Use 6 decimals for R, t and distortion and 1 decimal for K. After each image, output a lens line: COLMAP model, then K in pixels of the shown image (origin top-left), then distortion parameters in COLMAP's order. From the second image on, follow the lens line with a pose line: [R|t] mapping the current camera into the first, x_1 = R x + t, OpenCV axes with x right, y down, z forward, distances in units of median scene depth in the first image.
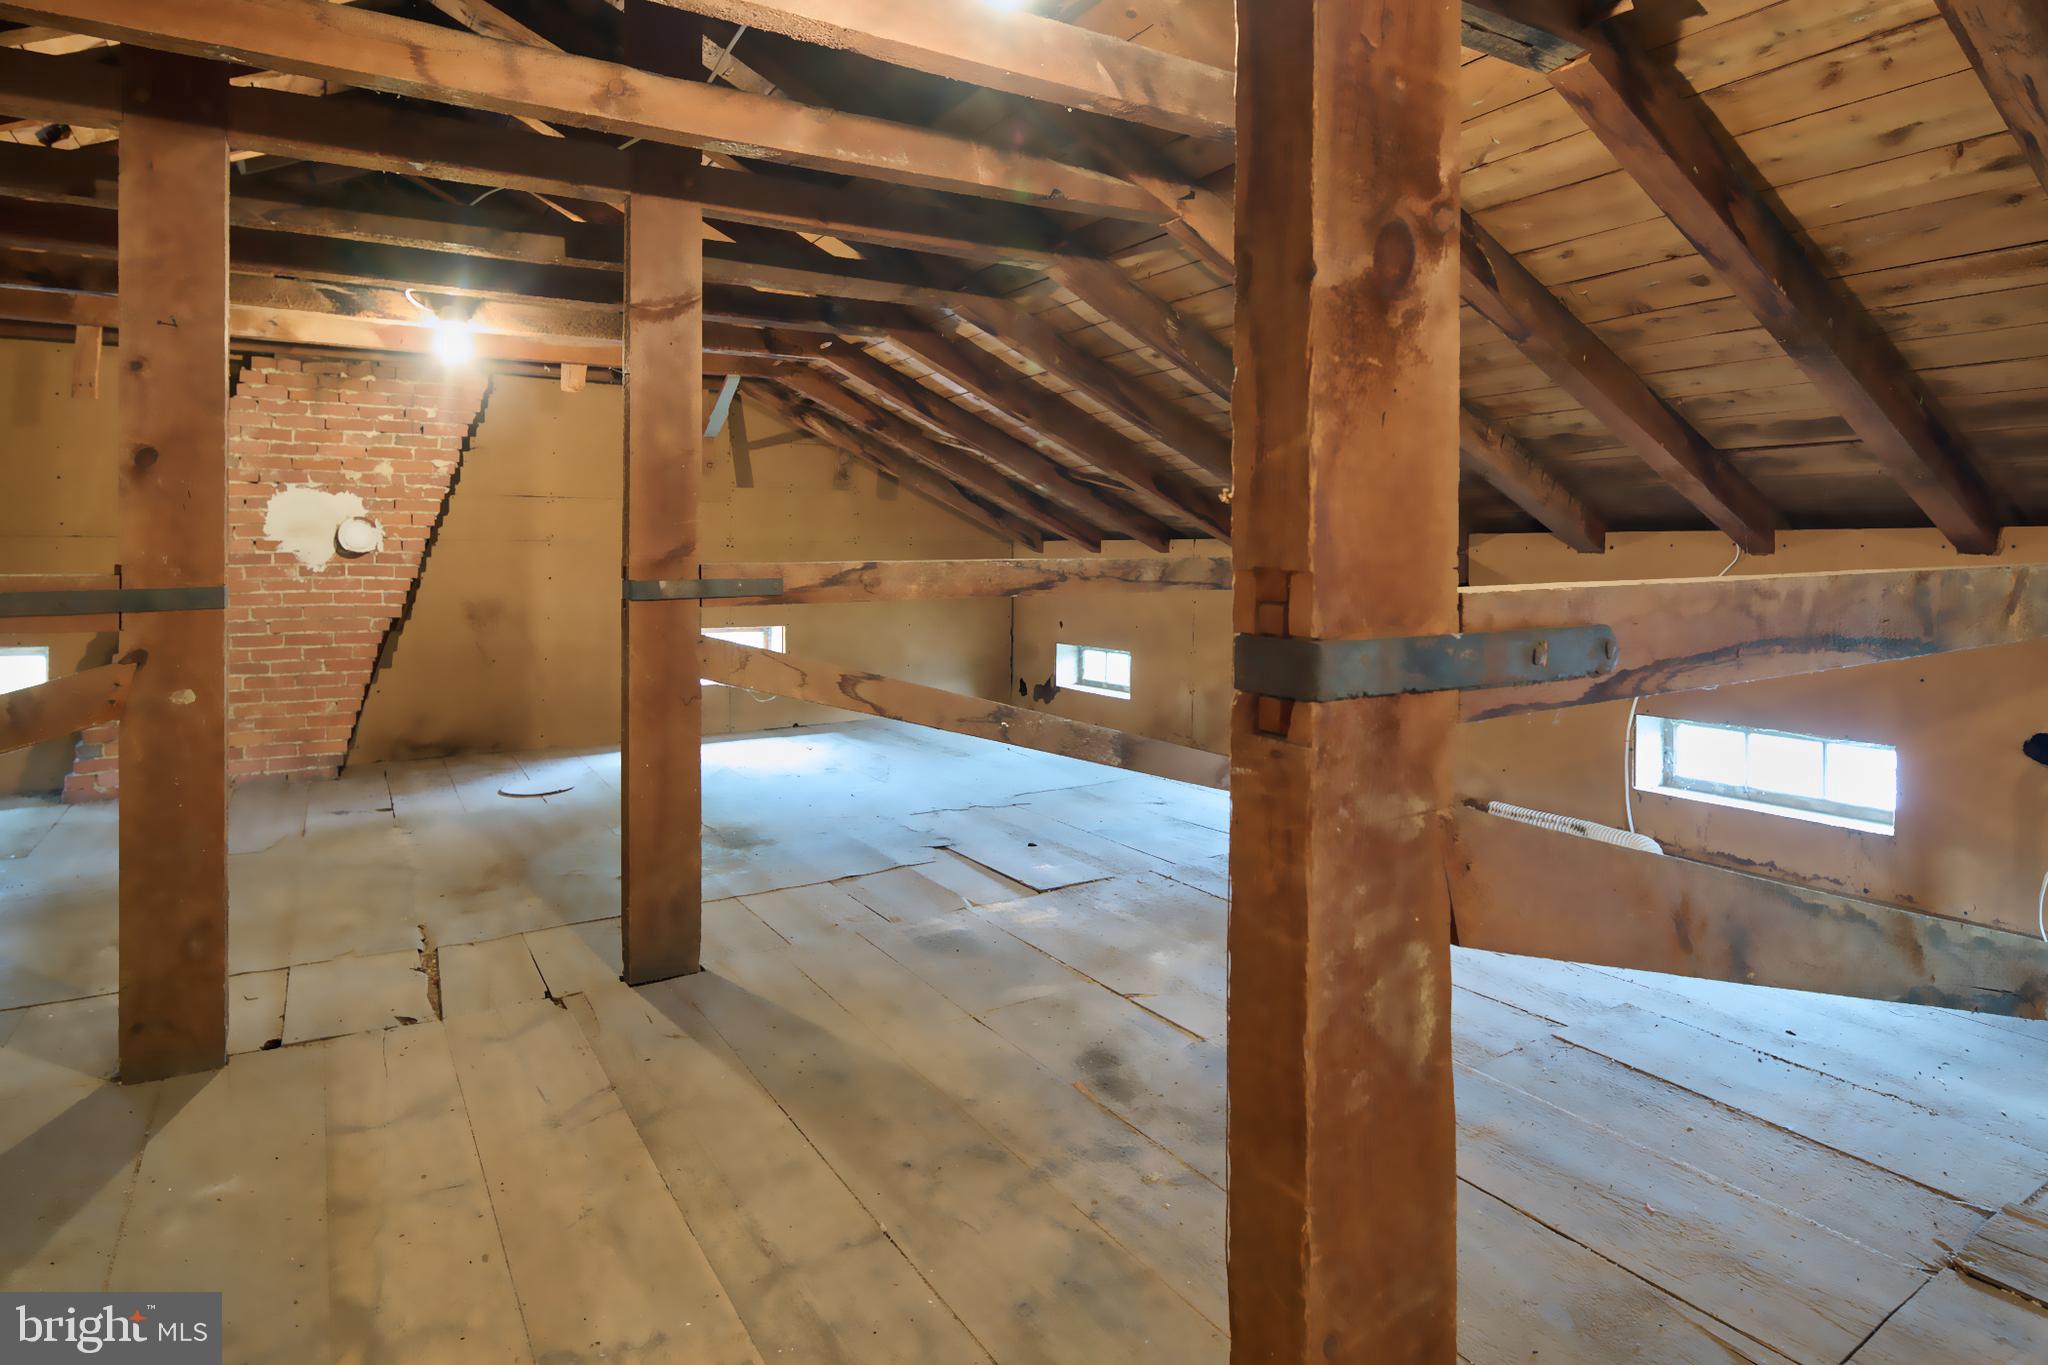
lens RADIAL K [[1138.8, 0, 1043.5], [0, 1138.8, 557.1], [0, 0, 1]] dist [-0.005701, -0.000272]
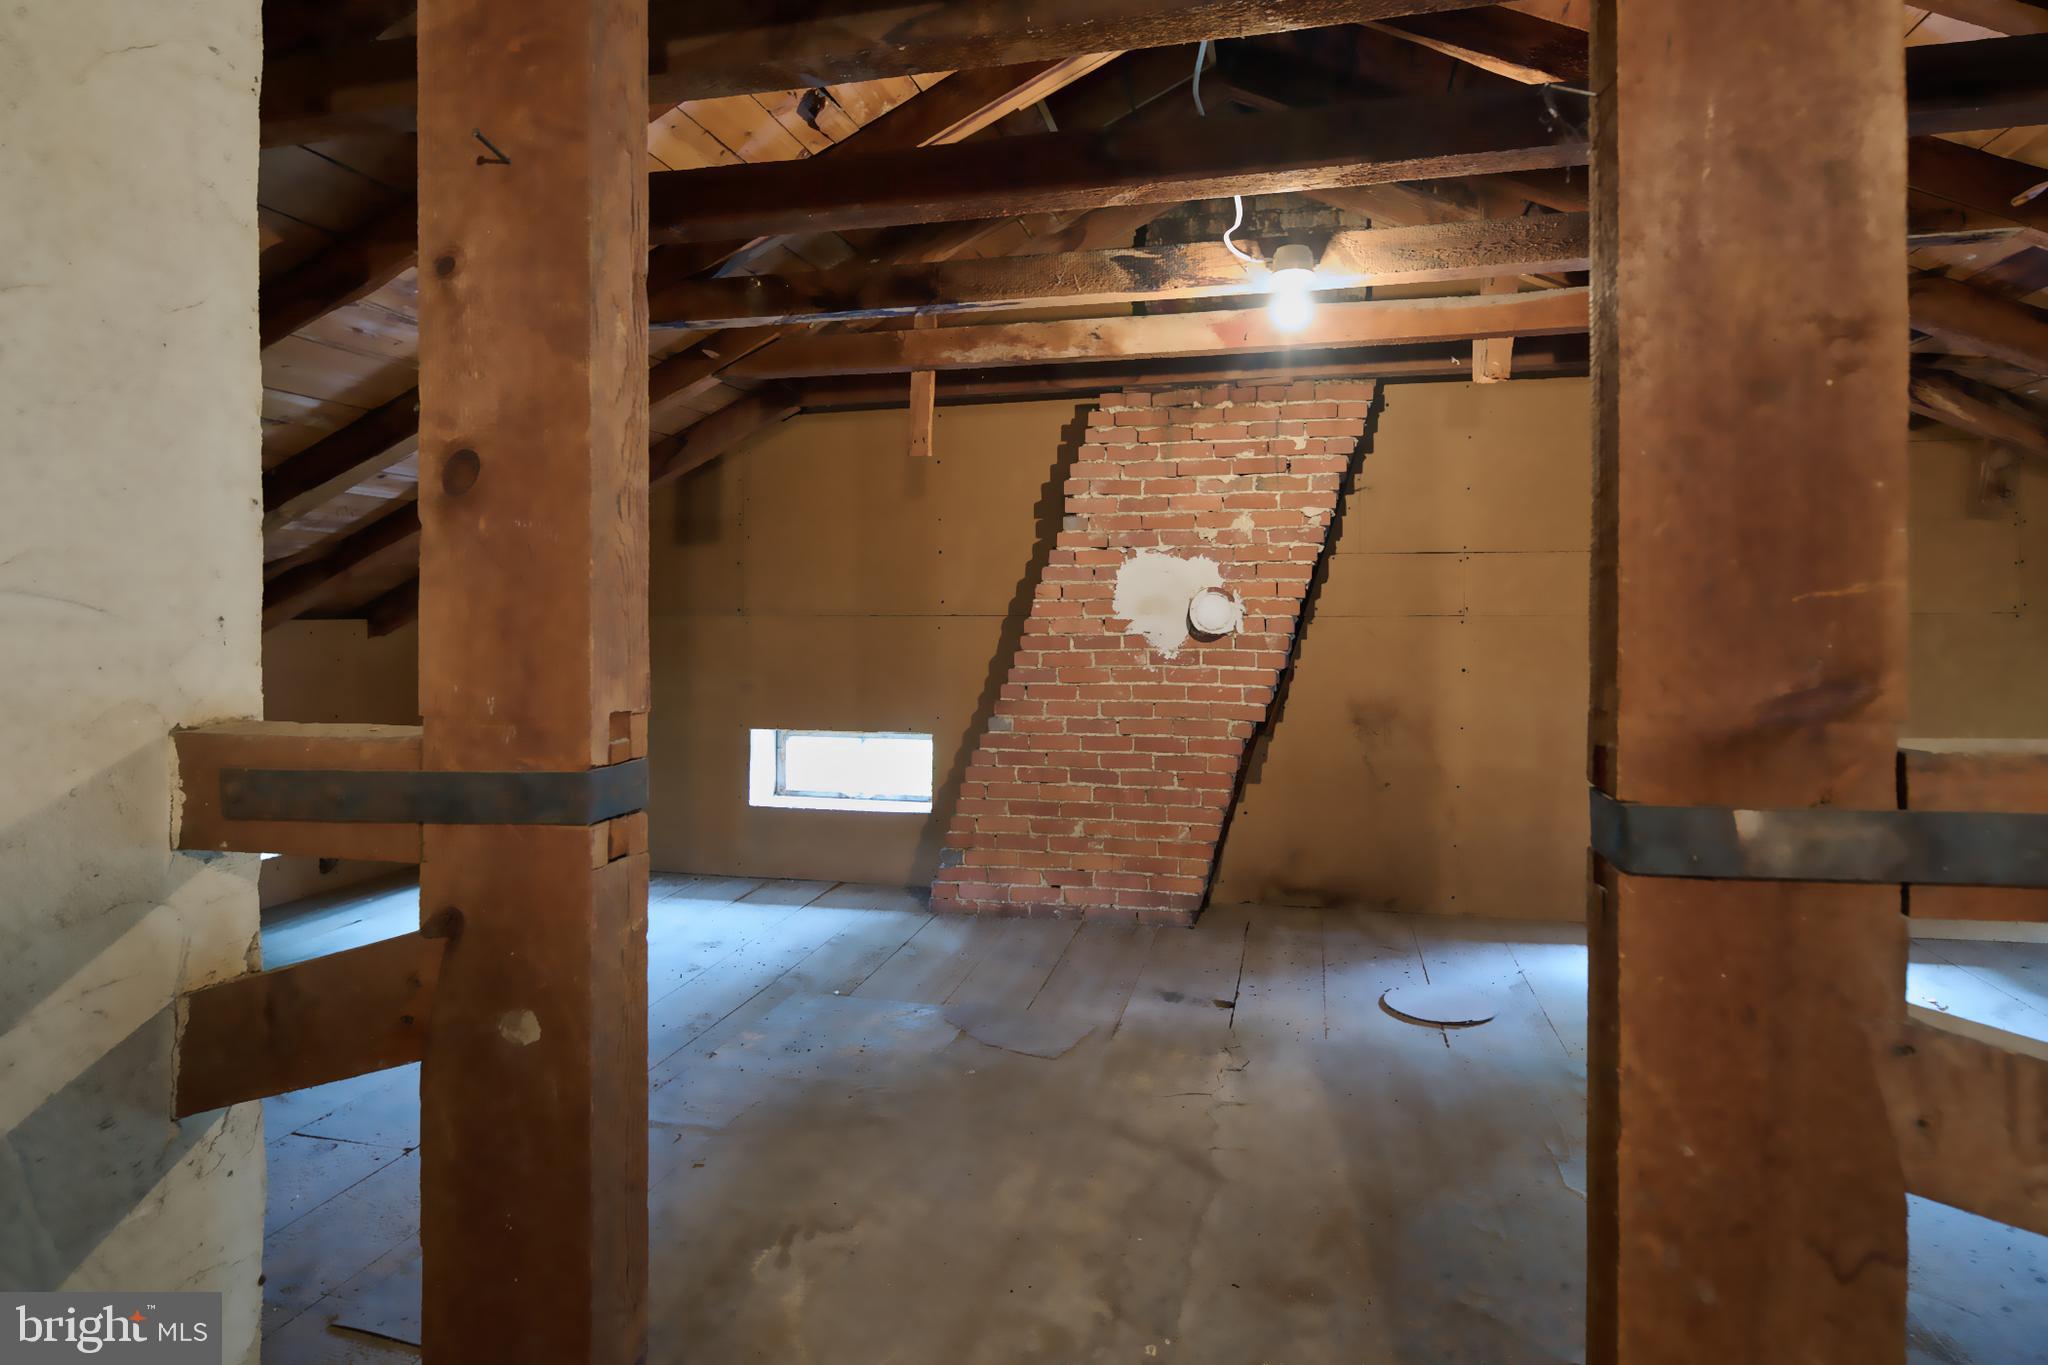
lens RADIAL K [[1138.8, 0, 1030.3], [0, 1138.8, 615.1], [0, 0, 1]] dist [-0.005701, -0.000272]
pose [[0.699607, -0.004476, -0.714514, -0.143559], [0.001153, 0.999986, -0.005135, -0.013395], [0.714527, 0.002768, 0.699602, 0.379110]]
